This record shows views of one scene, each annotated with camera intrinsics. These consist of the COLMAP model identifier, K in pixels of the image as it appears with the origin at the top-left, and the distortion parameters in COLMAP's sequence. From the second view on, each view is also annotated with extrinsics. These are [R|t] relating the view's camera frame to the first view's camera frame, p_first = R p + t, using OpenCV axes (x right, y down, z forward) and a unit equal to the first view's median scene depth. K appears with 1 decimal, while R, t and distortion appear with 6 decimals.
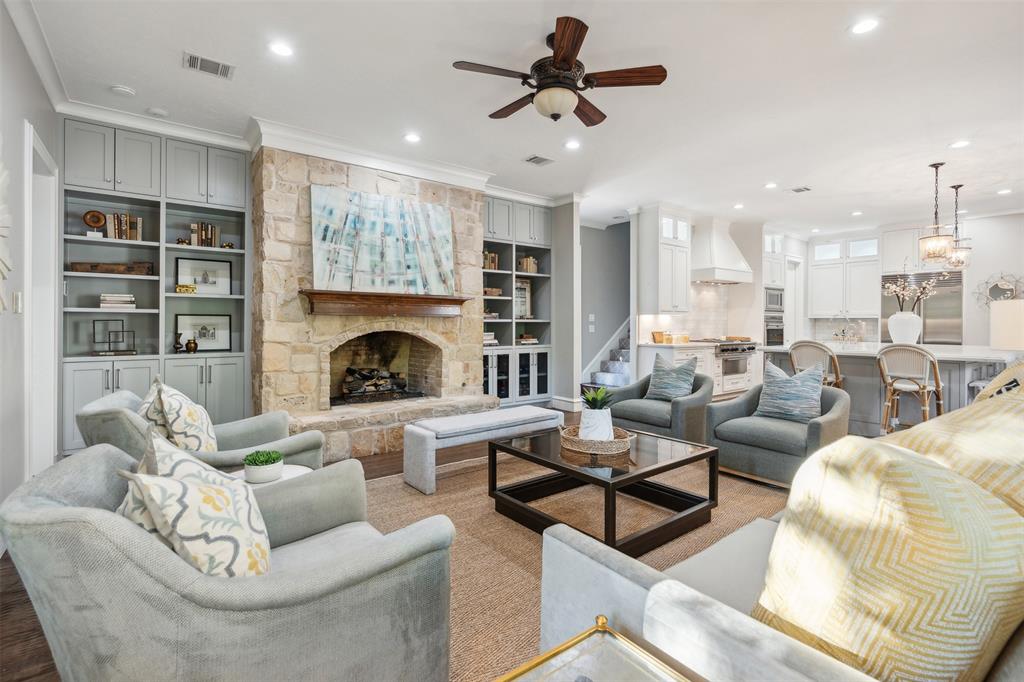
lens RADIAL K [[470.9, 0, 513.3], [0, 470.9, 330.8], [0, 0, 1]] dist [-0.011256, 0.003984]
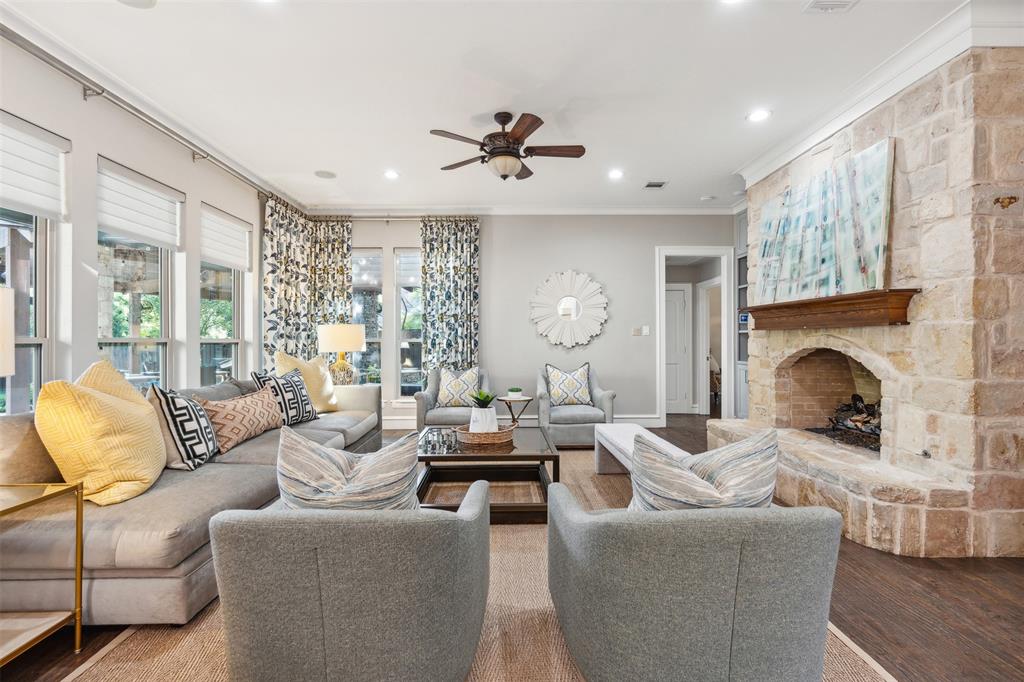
lens RADIAL K [[470.9, 0, 510.1], [0, 470.9, 340.9], [0, 0, 1]] dist [-0.011256, 0.003984]
pose [[-0.609459, 0.004778, -0.792803, 0.659103], [-0.003521, 0.999956, 0.008734, -0.015742], [0.792809, 0.008115, -0.609416, 1.065895]]
